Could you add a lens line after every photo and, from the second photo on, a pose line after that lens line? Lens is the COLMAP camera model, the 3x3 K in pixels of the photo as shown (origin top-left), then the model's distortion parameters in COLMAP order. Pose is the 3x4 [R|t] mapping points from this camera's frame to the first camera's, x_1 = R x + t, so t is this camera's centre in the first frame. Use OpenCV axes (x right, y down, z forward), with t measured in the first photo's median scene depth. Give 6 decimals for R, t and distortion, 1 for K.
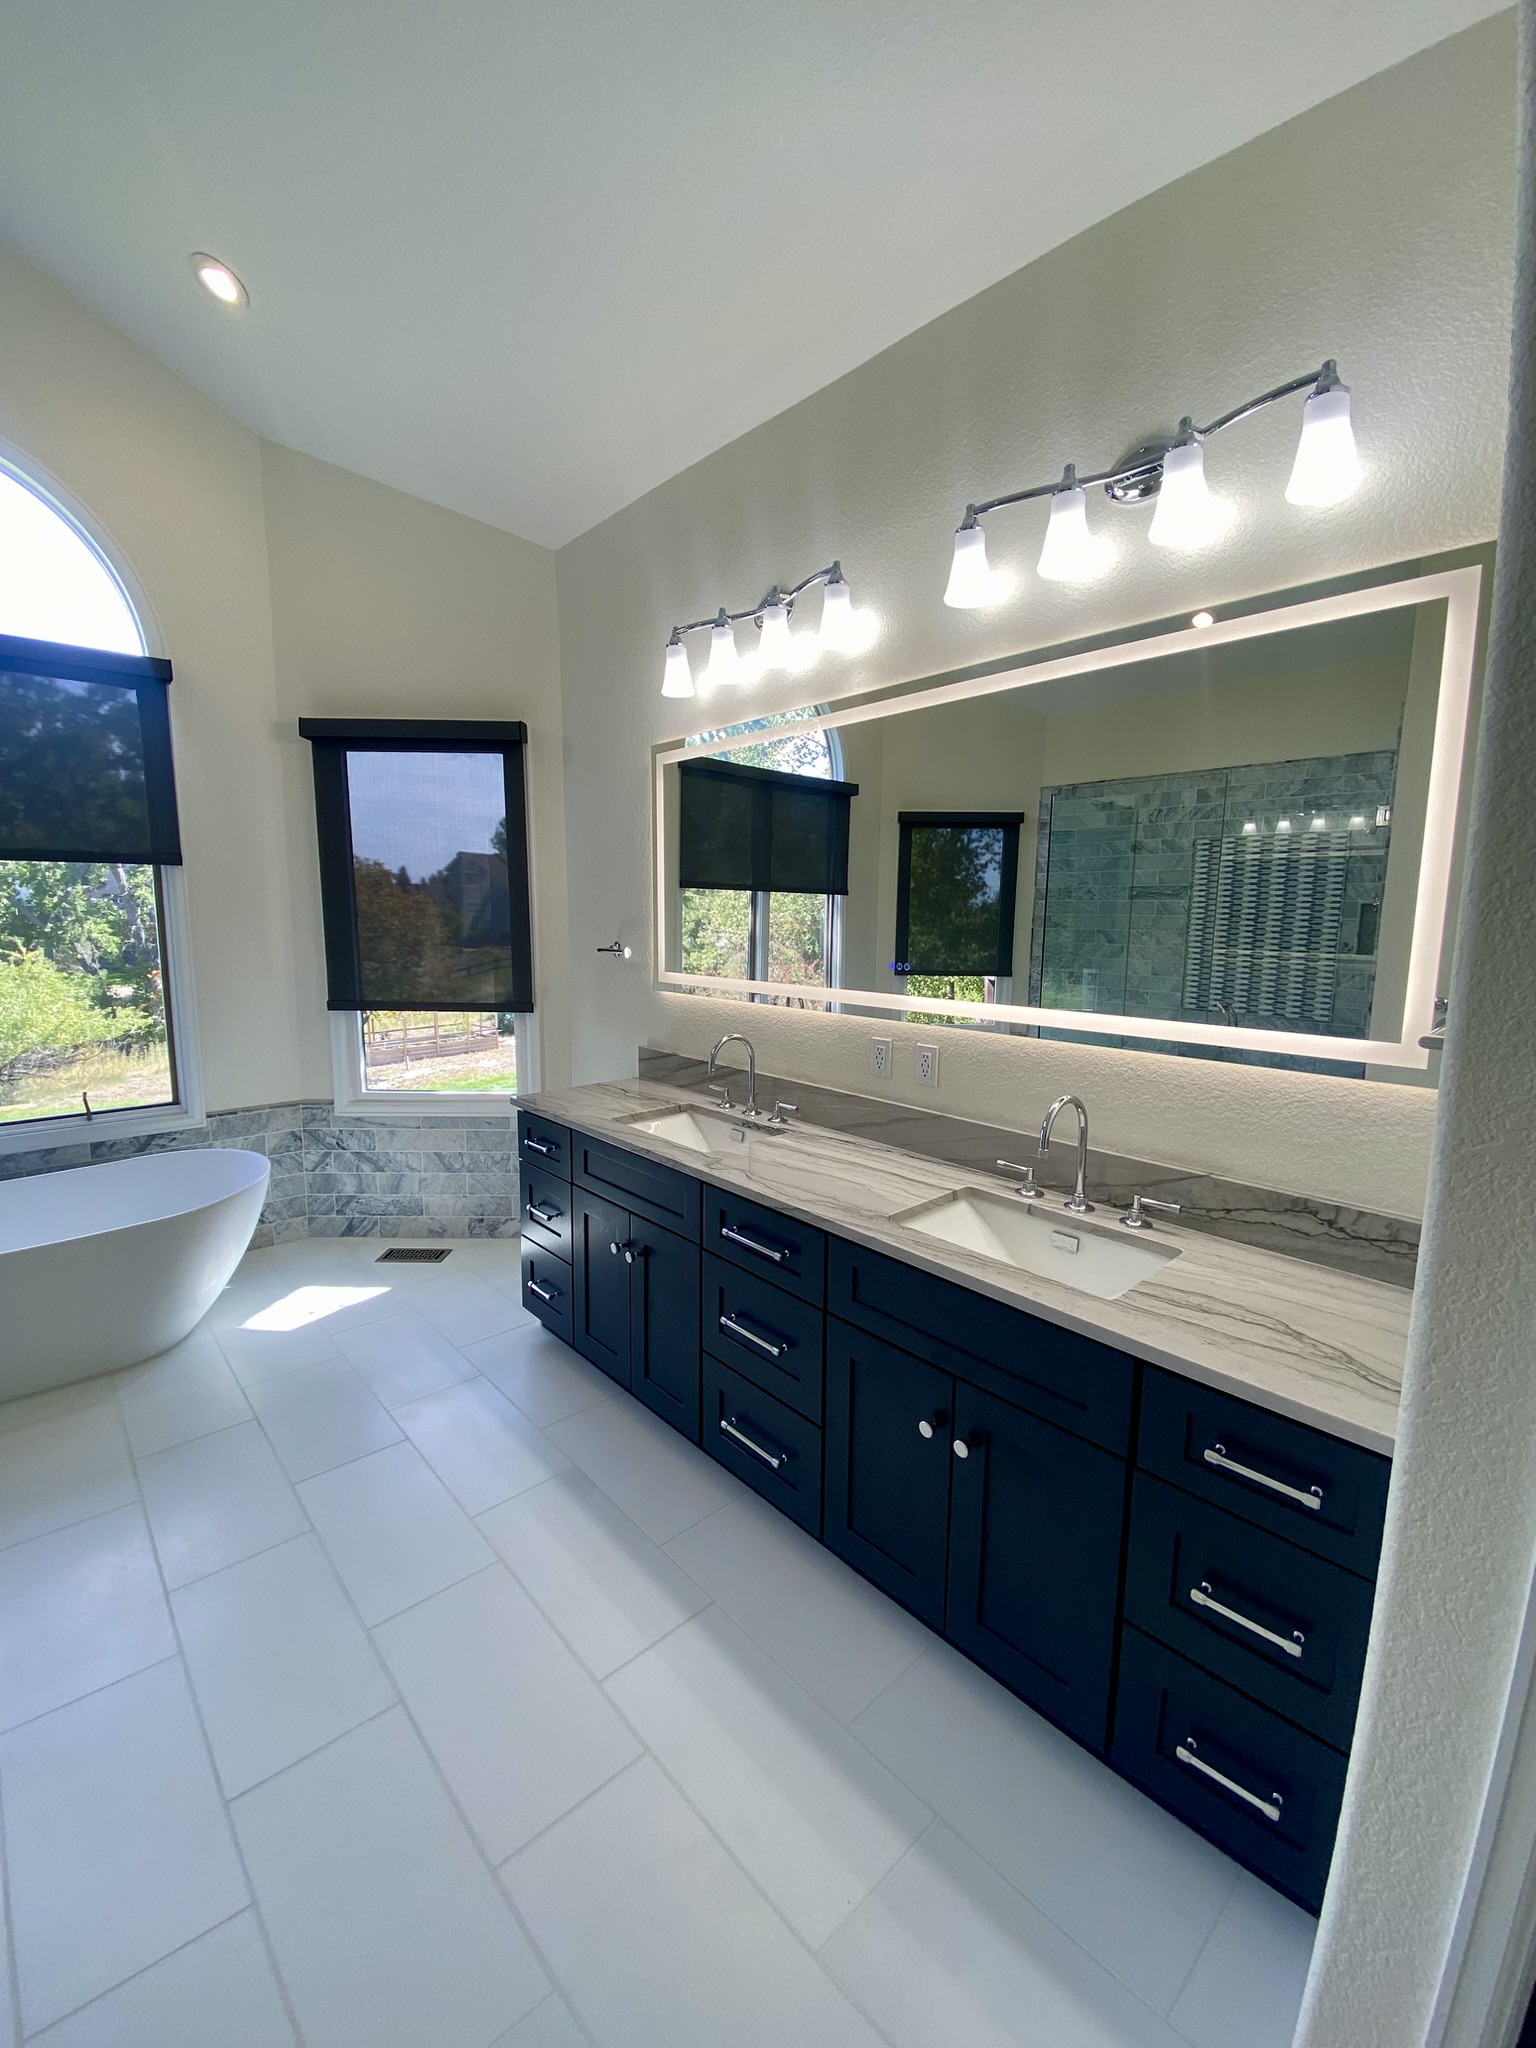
lens RADIAL K [[826.5, 0, 767.2], [0, 826.5, 1030.3], [0, 0, 1]] dist [0.048315, -0.000058]
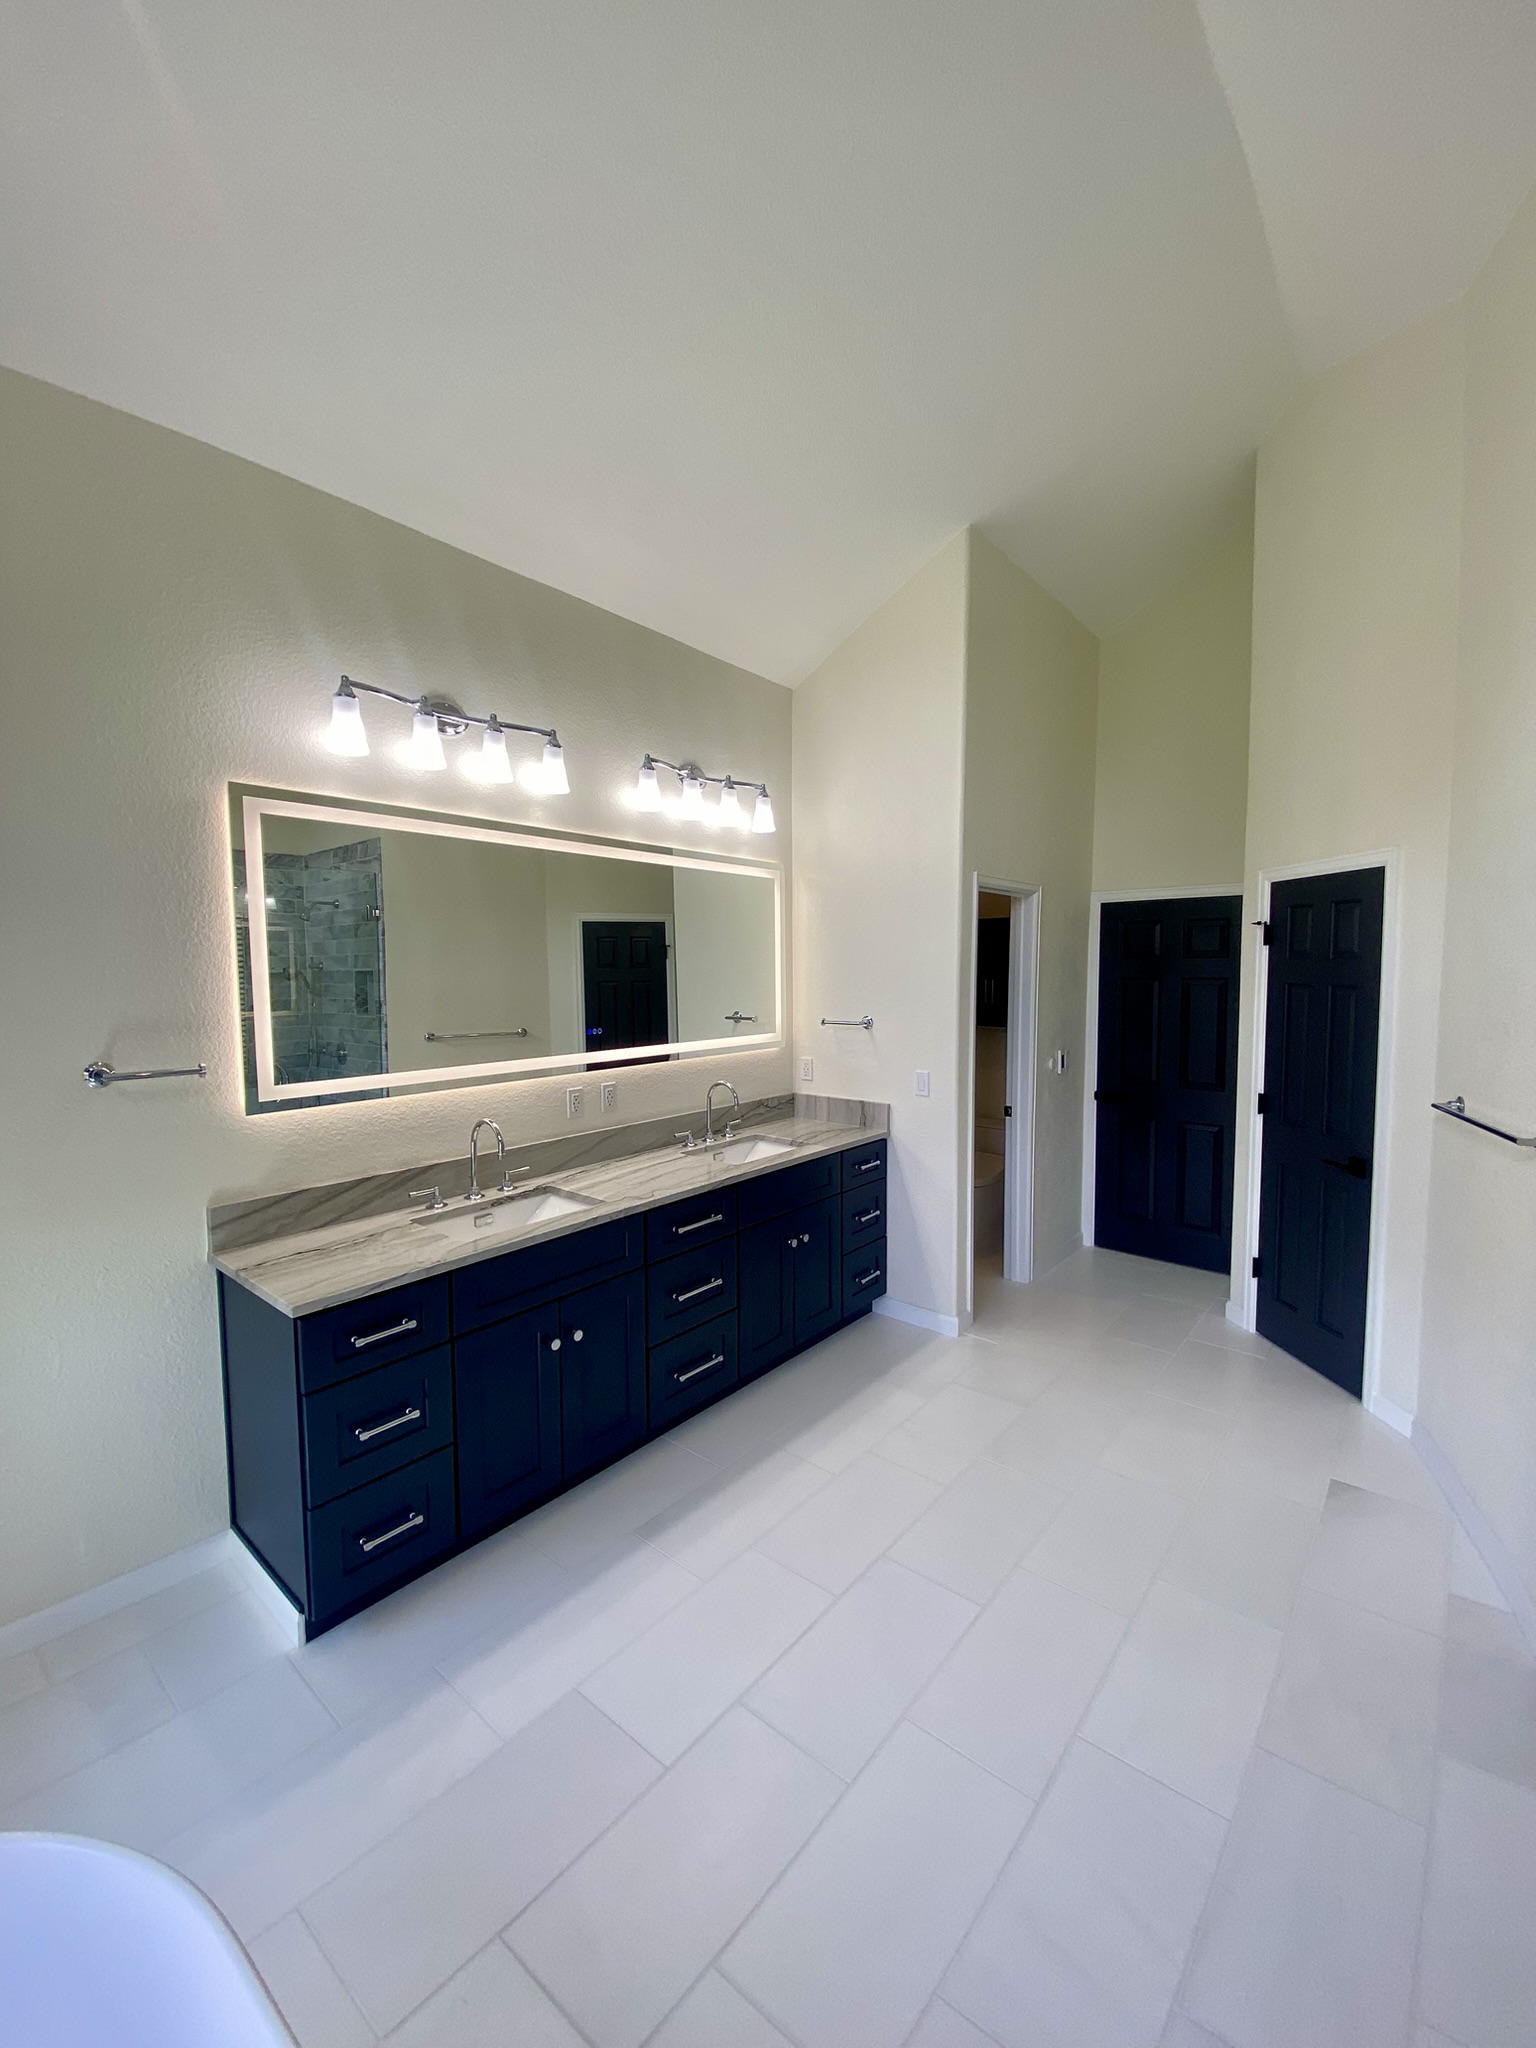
lens RADIAL K [[826.5, 0, 767.2], [0, 826.5, 1030.3], [0, 0, 1]] dist [0.048315, -0.000058]
pose [[-0.123409, -0.084054, 0.988790, -1.280343], [0.152167, 0.983020, 0.102555, -0.181446], [-0.980620, 0.163117, -0.108523, 0.888879]]
